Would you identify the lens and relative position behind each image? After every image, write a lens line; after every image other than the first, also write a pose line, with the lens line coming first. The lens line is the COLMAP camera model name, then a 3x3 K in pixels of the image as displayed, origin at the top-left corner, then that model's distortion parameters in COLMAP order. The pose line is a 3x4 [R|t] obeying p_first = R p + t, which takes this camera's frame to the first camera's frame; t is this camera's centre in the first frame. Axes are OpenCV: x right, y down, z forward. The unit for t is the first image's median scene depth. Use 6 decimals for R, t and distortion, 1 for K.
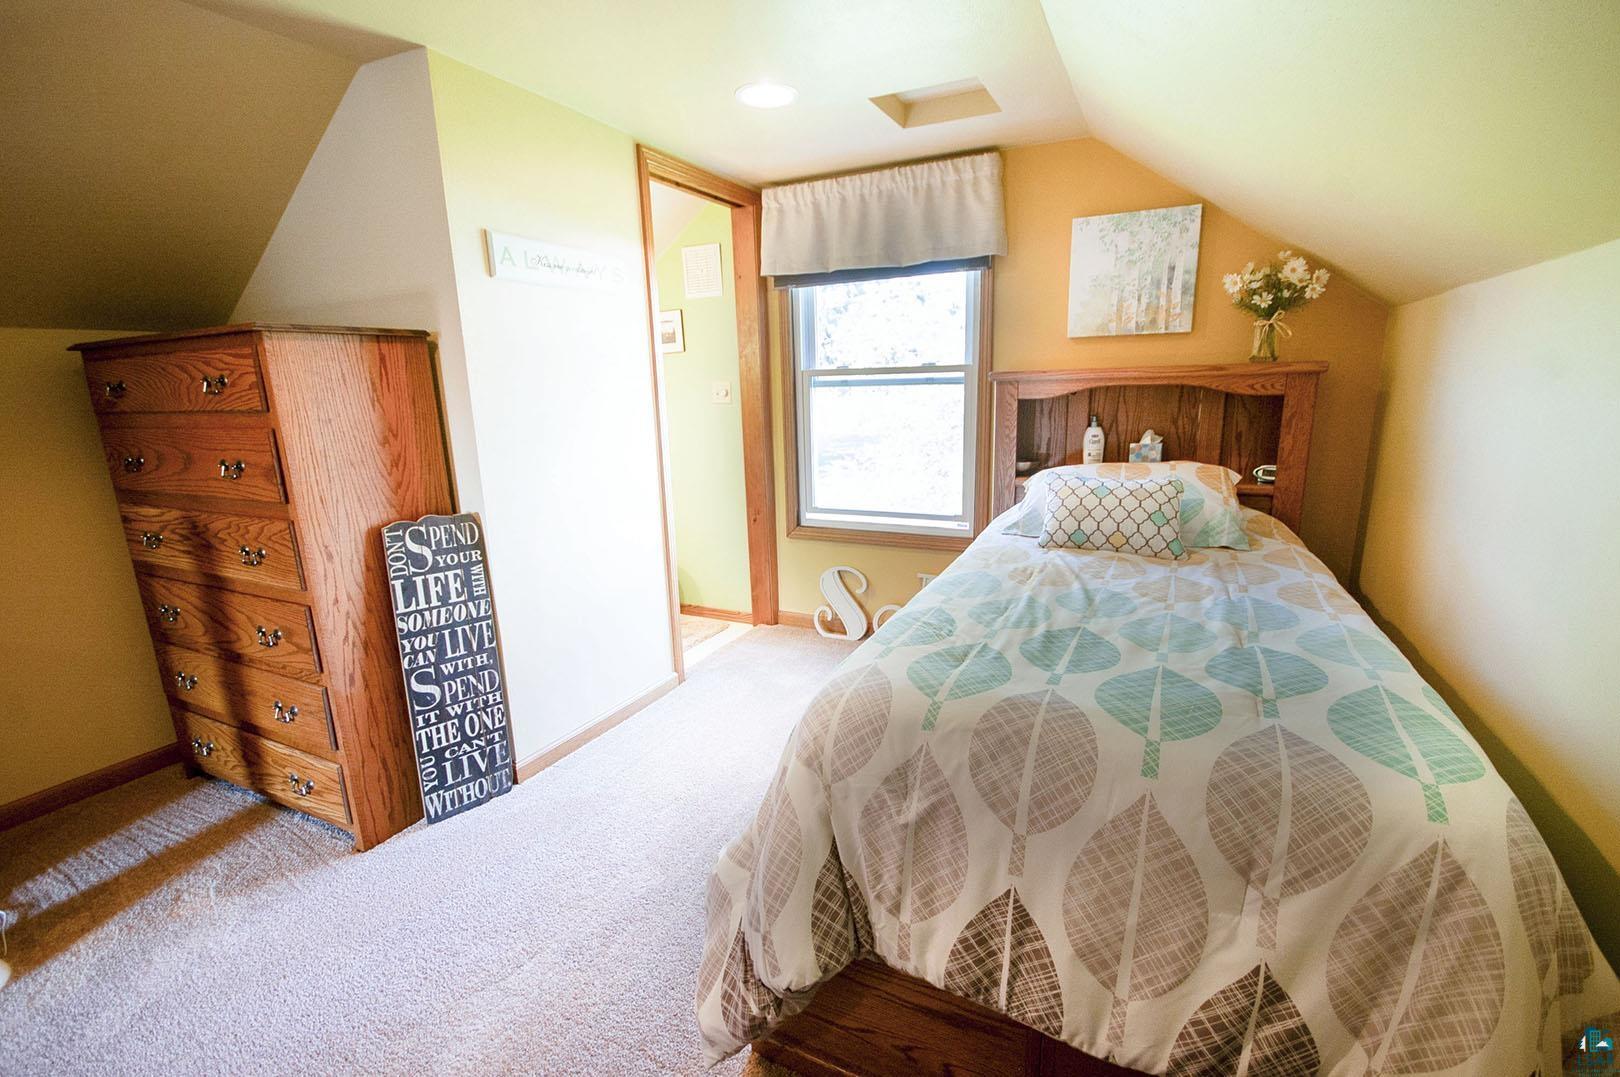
lens RADIAL K [[707.1, 0, 814.1], [0, 707.1, 545.0], [0, 0, 1]] dist [0.004139, 0.000551]
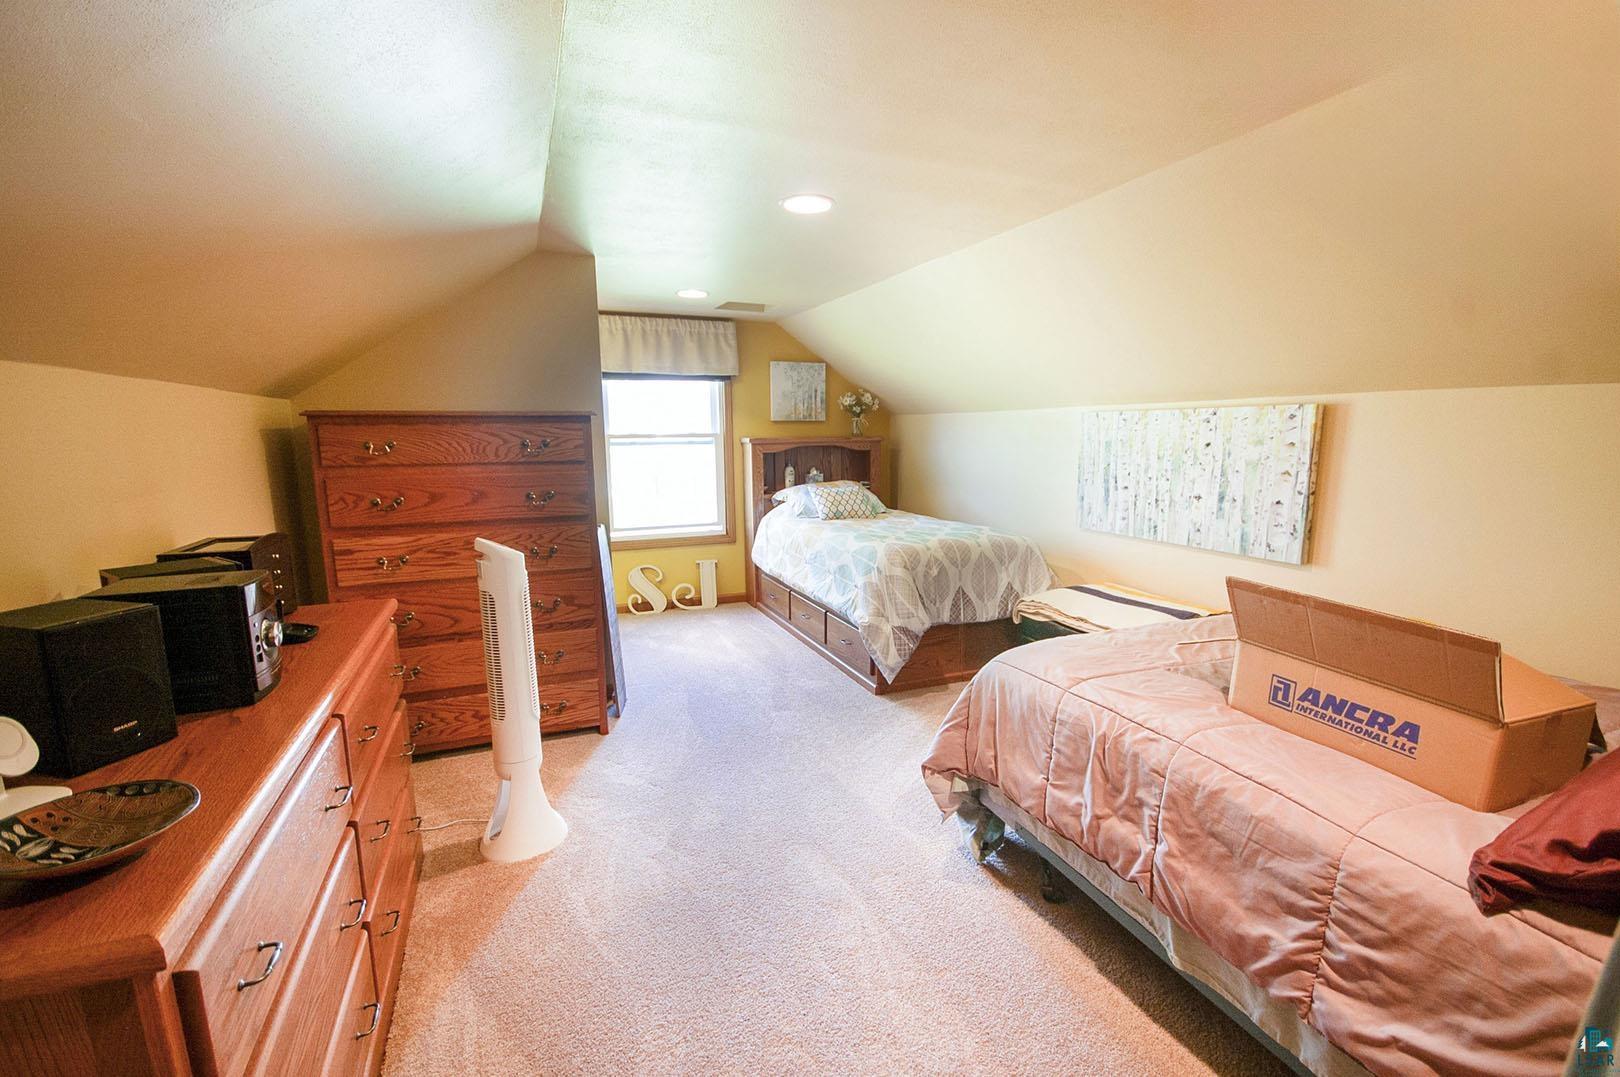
lens RADIAL K [[707.1, 0, 812.3], [0, 707.1, 544.0], [0, 0, 1]] dist [0.004139, 0.000551]
pose [[0.659284, -0.100464, 0.745152, -1.139906], [0.160235, 0.987041, -0.008693, 0.075632], [-0.734622, 0.125131, 0.666838, -0.342654]]
